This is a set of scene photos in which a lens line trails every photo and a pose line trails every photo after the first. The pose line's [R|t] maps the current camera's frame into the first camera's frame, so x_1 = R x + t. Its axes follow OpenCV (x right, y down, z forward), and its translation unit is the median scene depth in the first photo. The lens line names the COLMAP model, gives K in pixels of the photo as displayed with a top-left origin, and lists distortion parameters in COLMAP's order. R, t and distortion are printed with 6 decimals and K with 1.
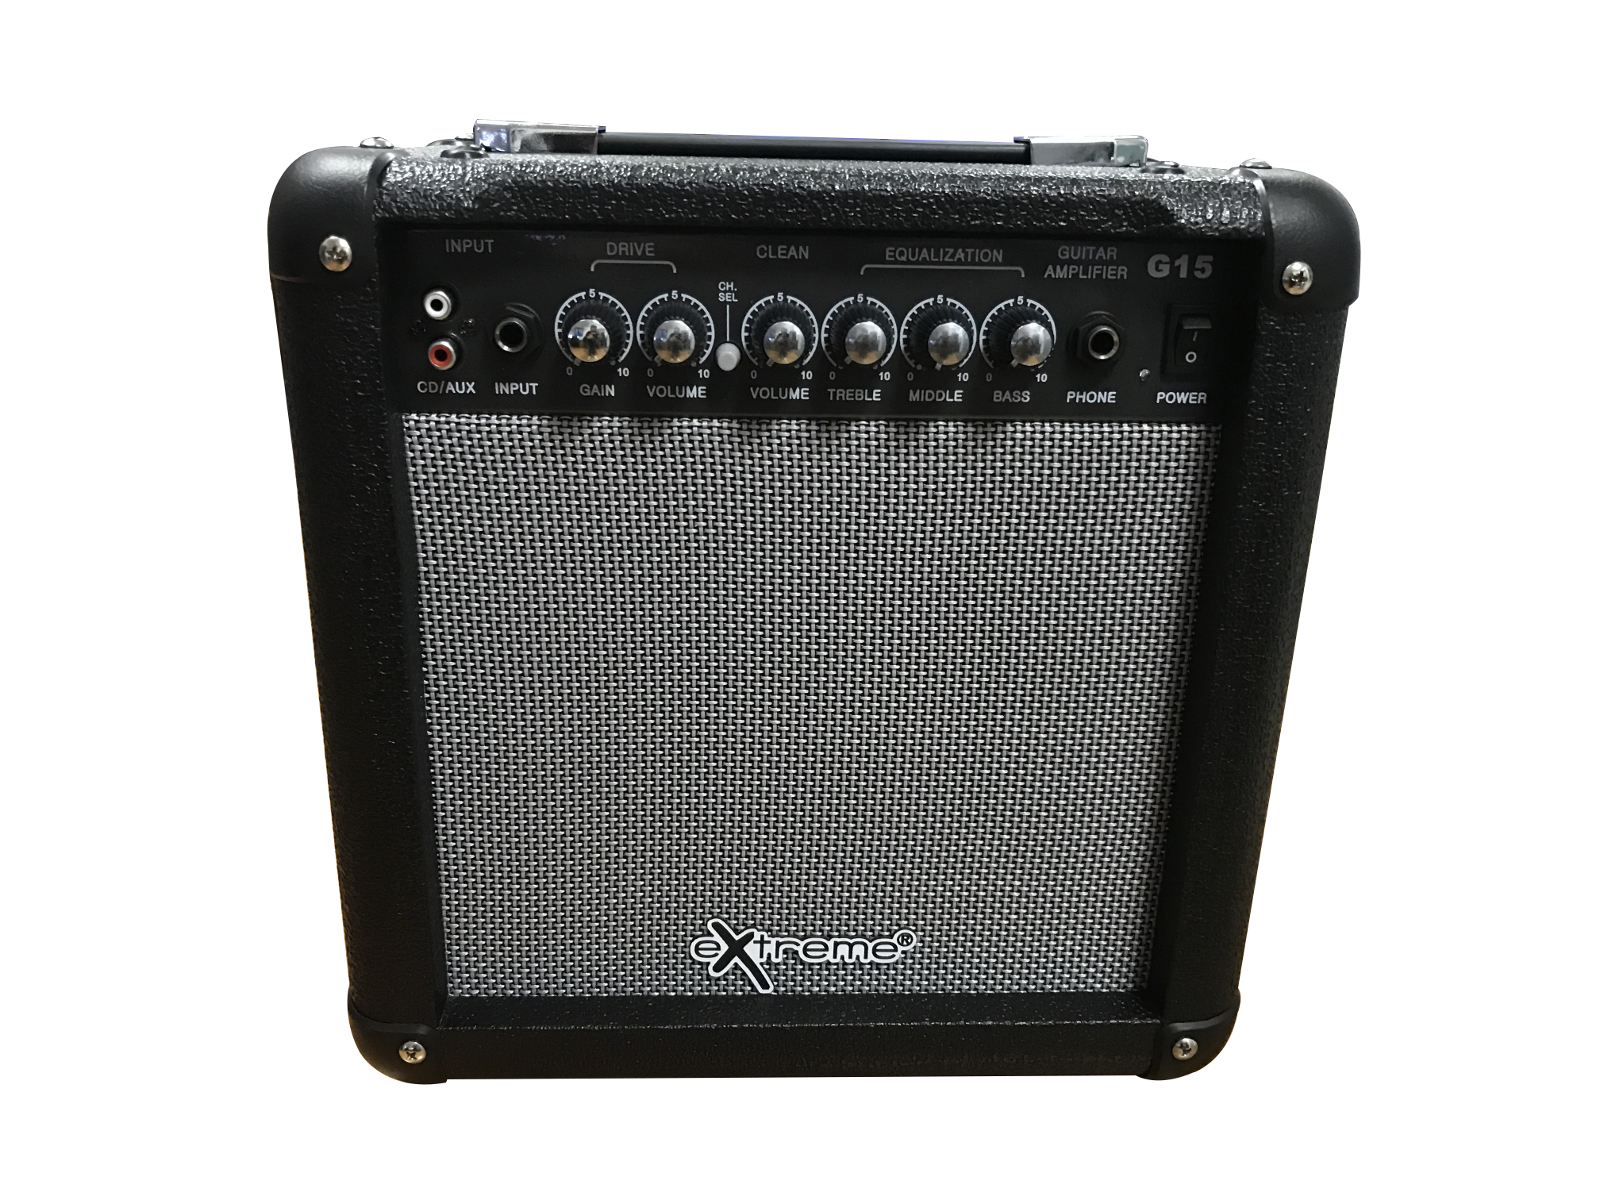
lens RADIAL K [[1336.4, 0, 792.1], [0, 1336.4, 601.1], [0, 0, 1]] dist [0.060341, -0.146547]
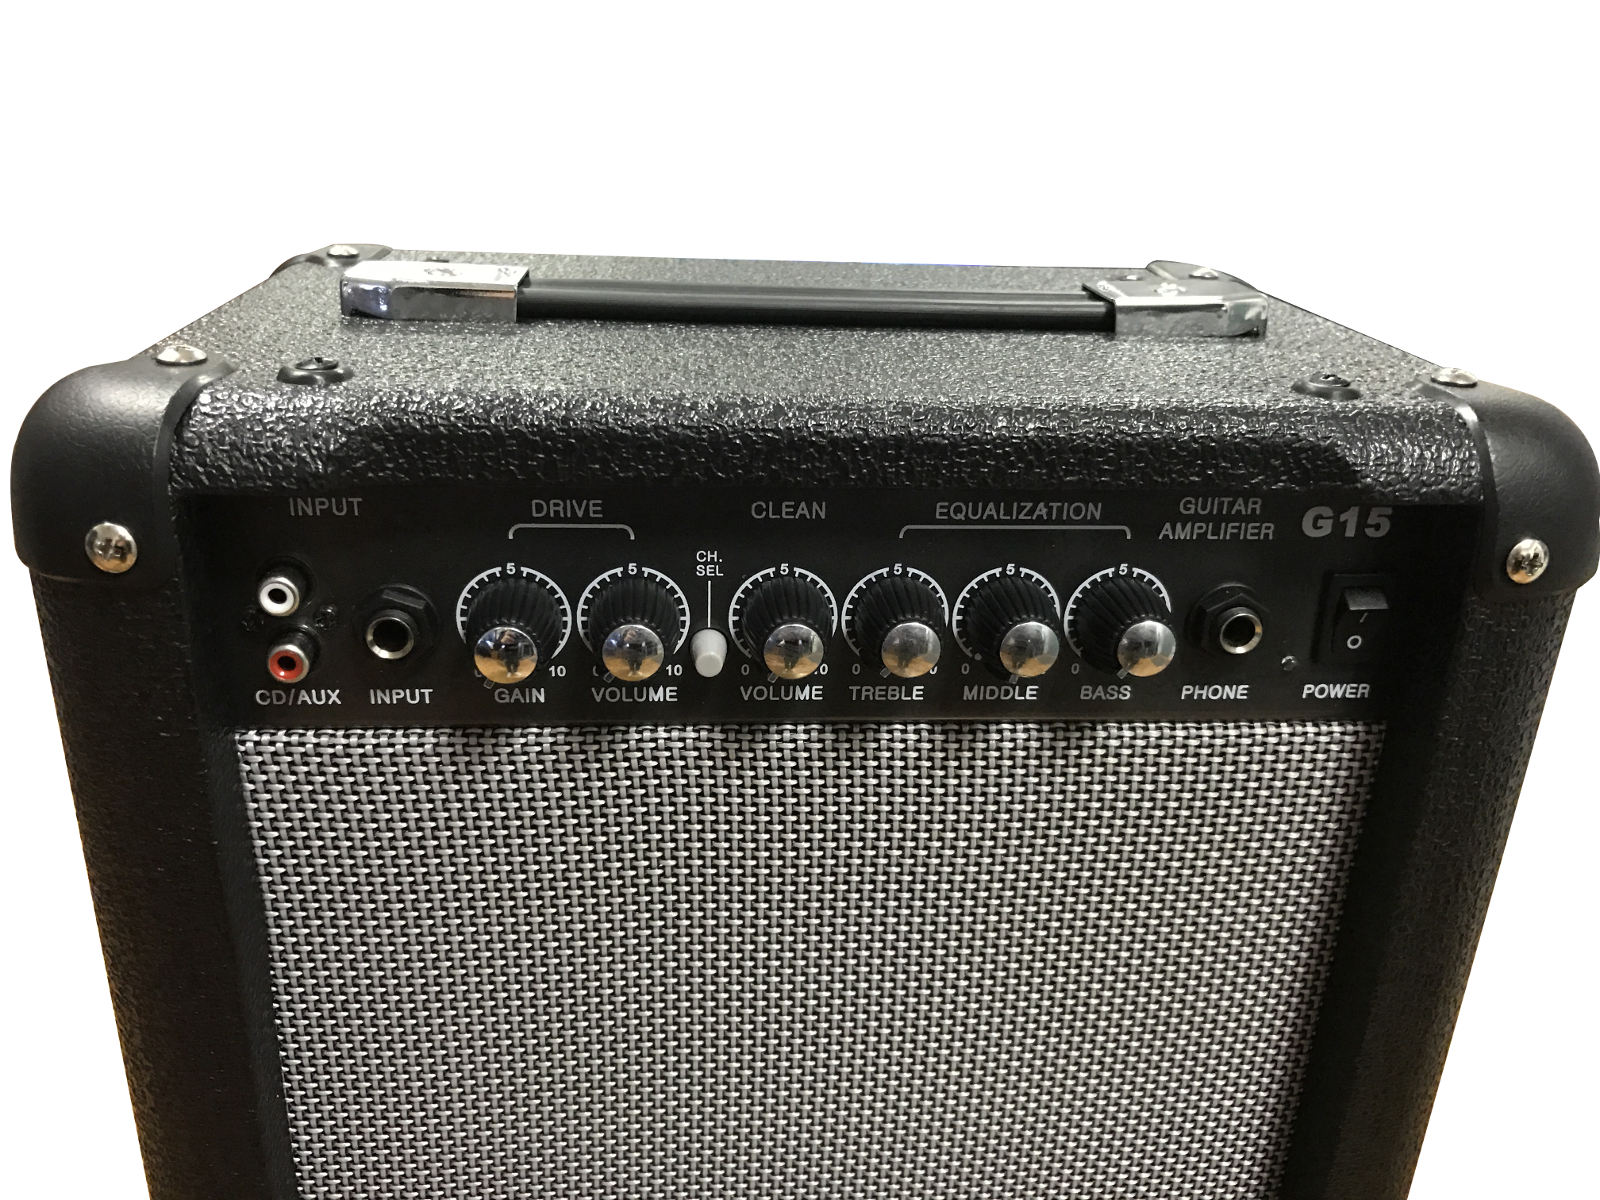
lens RADIAL K [[1336.4, 0, 799.9], [0, 1336.4, 609.9], [0, 0, 1]] dist [0.060341, -0.146547]
pose [[0.998942, -0.002811, 0.045893, -0.032283], [0.000728, 0.998971, 0.045351, -0.234612], [-0.045974, -0.045269, 0.997916, 0.302361]]
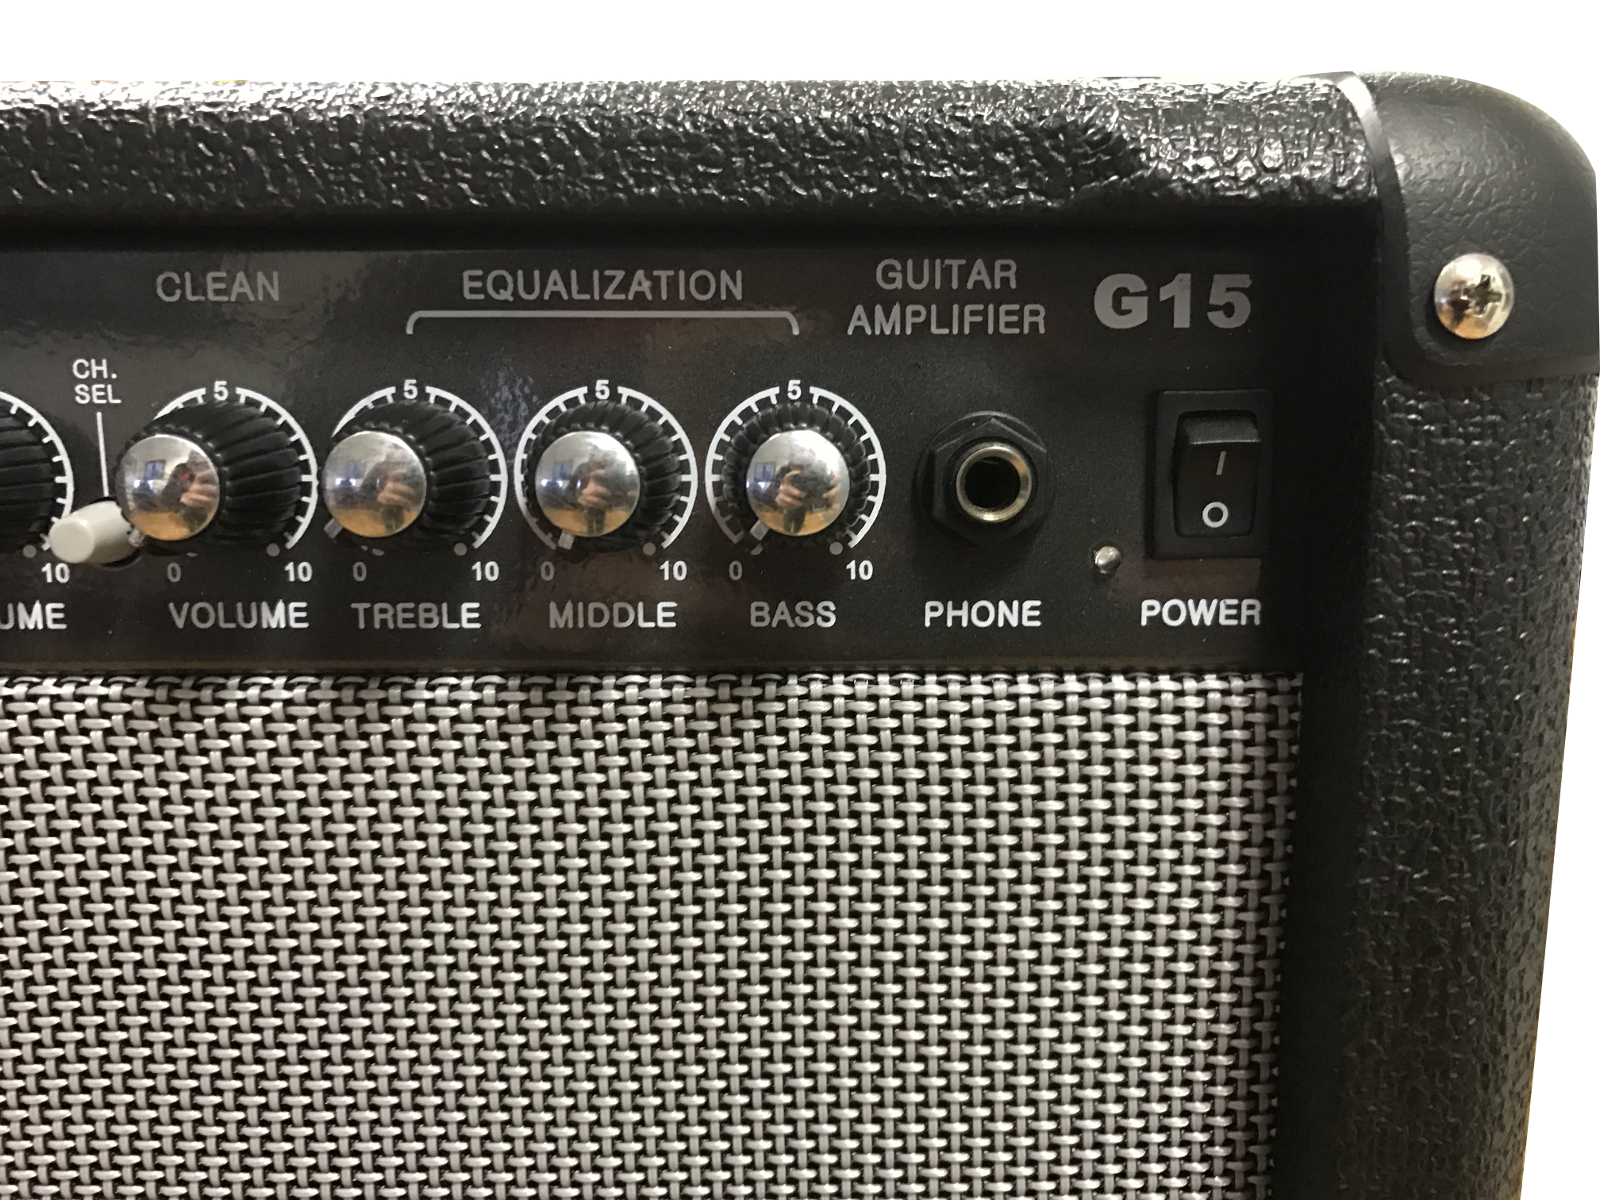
lens RADIAL K [[1434.5, 0, 774.4], [0, 1434.5, 610.5], [0, 0, 1]] dist [0.037761, -0.071890]
pose [[0.998519, -0.017725, -0.051438, 0.185663], [0.008647, 0.985126, -0.171617, -0.078267], [0.053715, 0.170918, 0.983820, 0.567330]]
